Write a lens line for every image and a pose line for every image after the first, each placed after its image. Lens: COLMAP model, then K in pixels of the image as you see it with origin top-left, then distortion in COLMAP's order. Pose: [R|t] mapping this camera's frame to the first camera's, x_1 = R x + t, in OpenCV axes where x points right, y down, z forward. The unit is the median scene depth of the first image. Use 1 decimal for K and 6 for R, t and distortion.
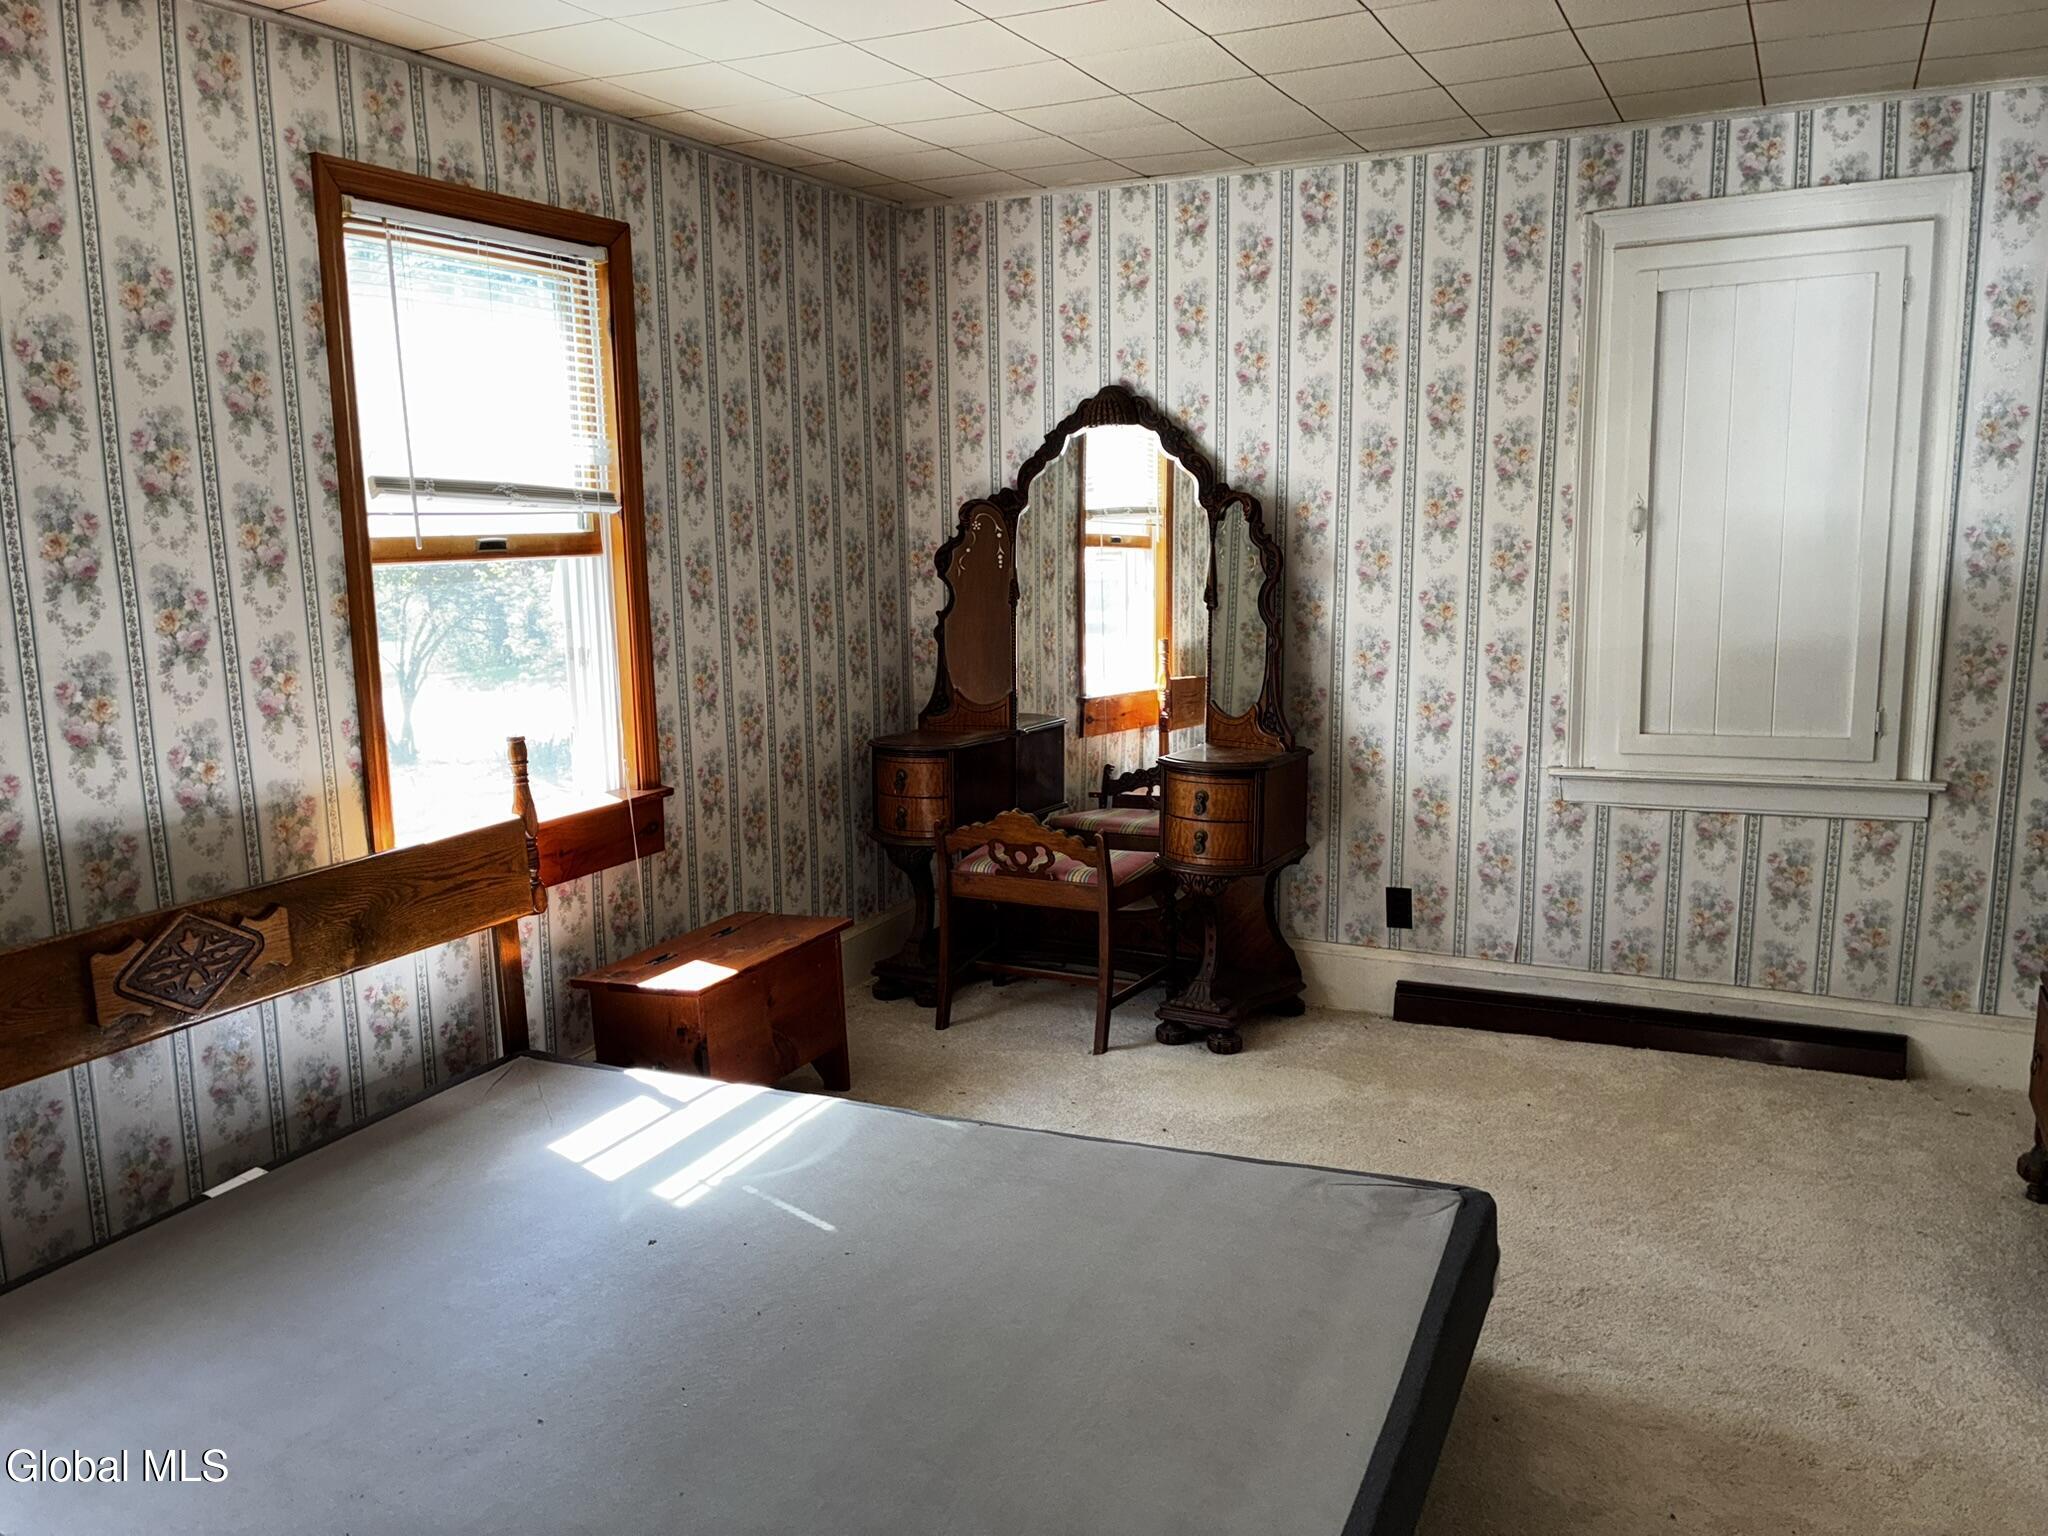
lens RADIAL K [[1550.3, 0, 1034.4], [0, 1550.3, 773.8], [0, 0, 1]] dist [0.050416, -0.066049]
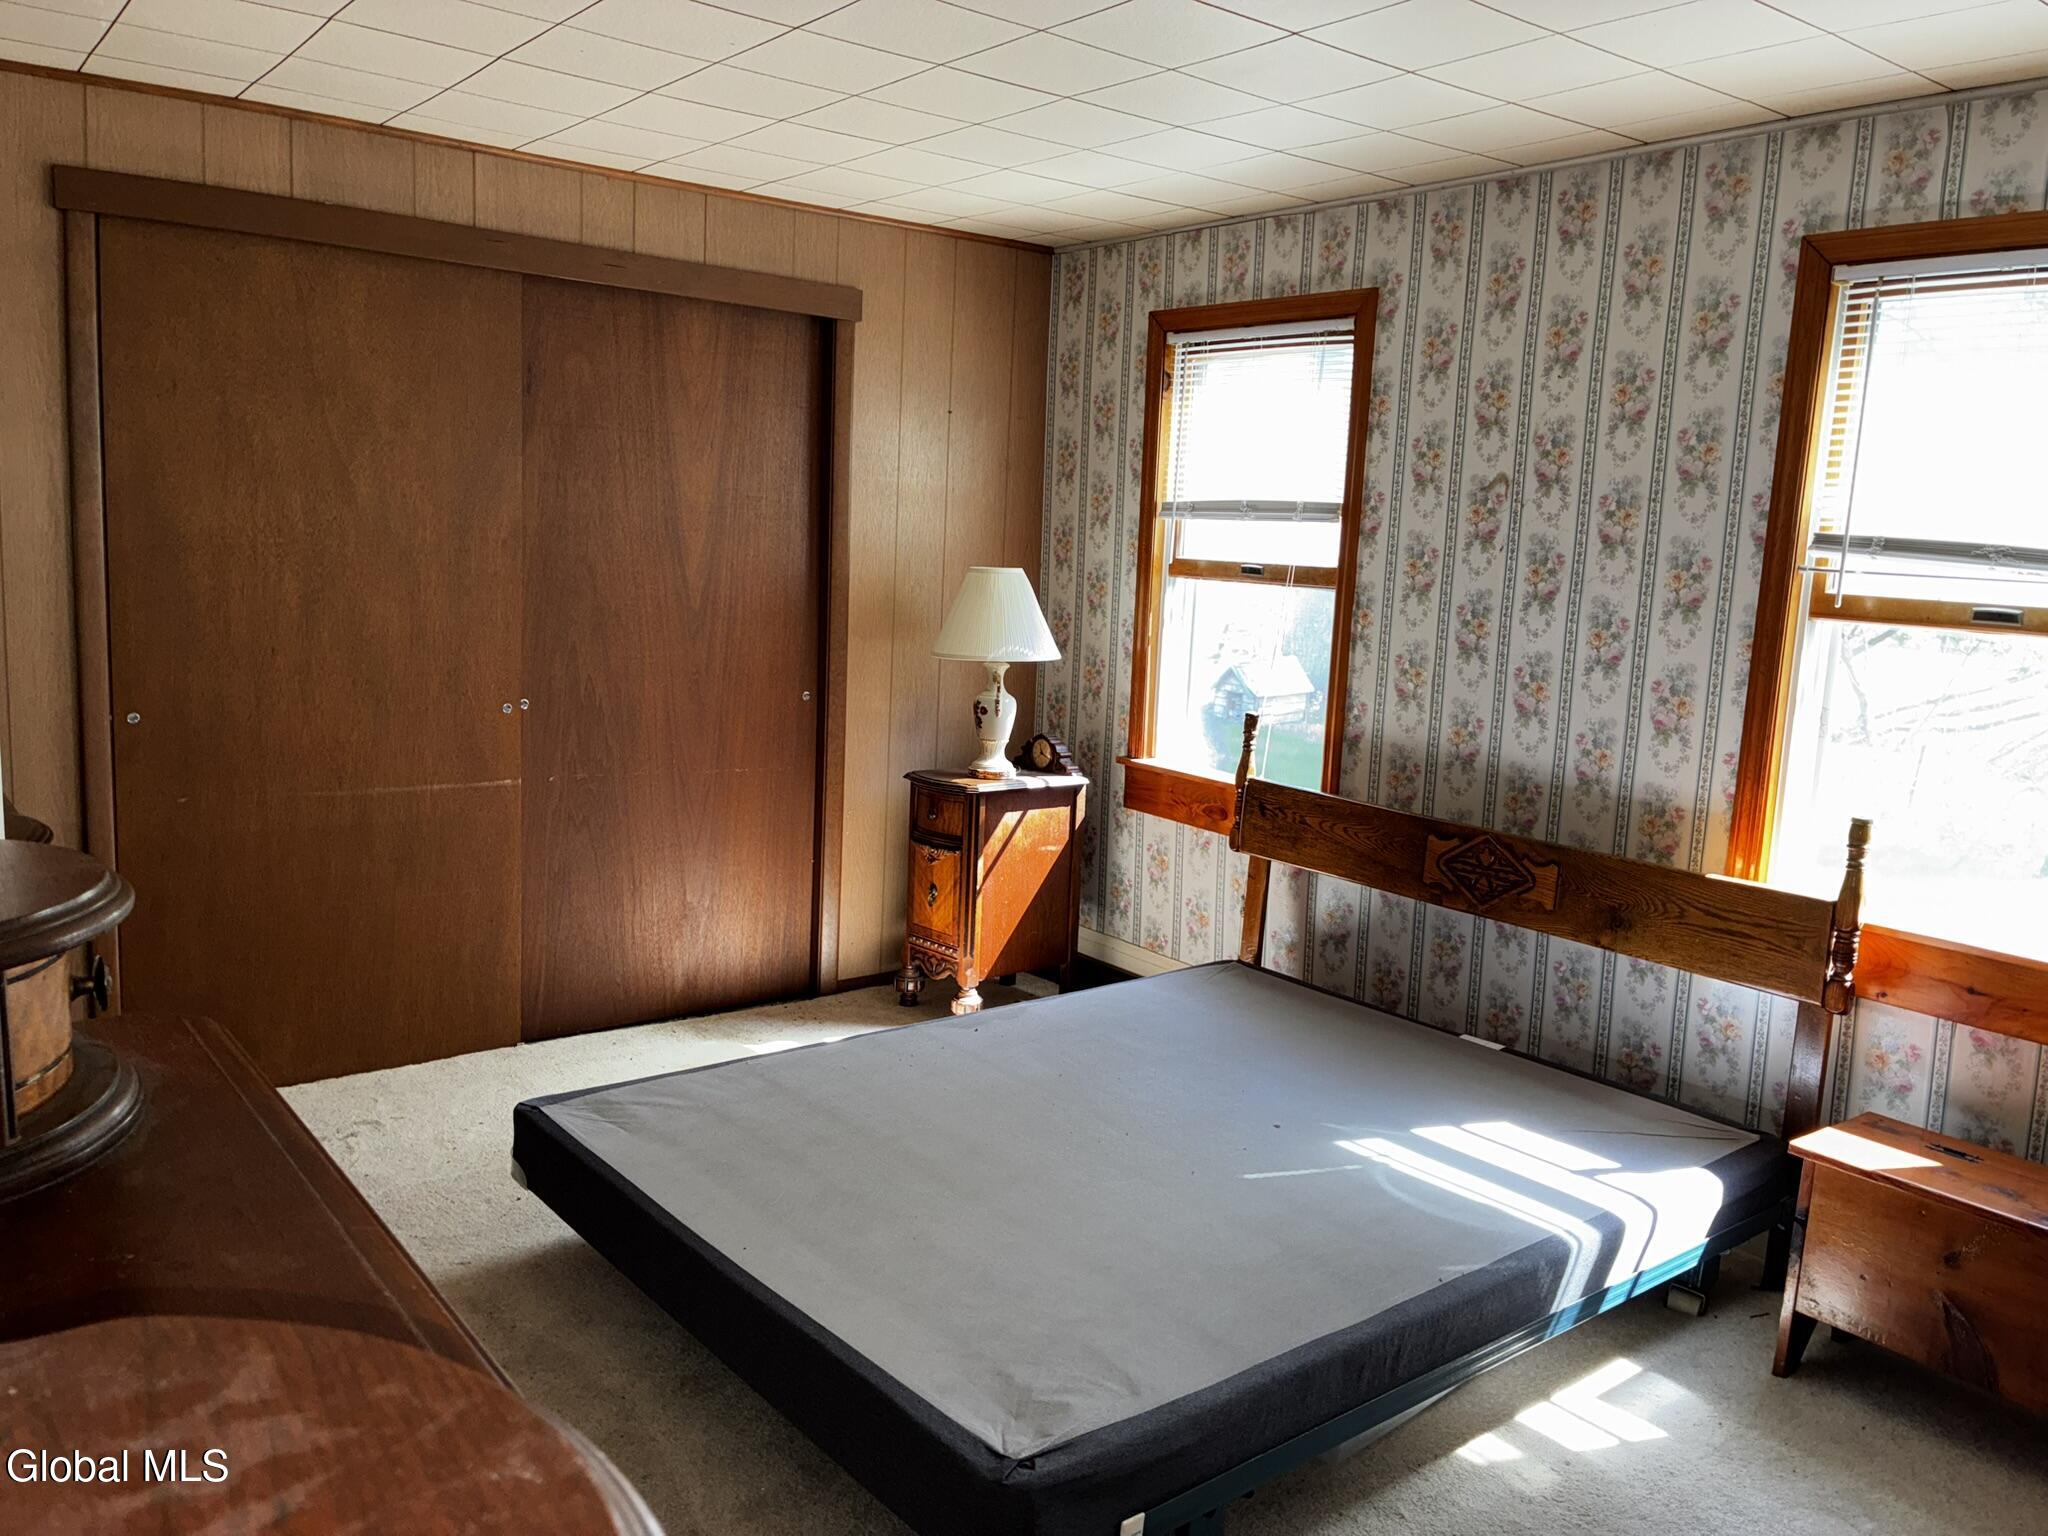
lens RADIAL K [[1550.3, 0, 1028.5], [0, 1550.3, 760.4], [0, 0, 1]] dist [0.050416, -0.066049]
pose [[-0.433565, 0.136681, -0.890696, 0.824420], [-0.188784, 0.952718, 0.238093, -0.217605], [0.881126, 0.271378, -0.387262, 1.094142]]
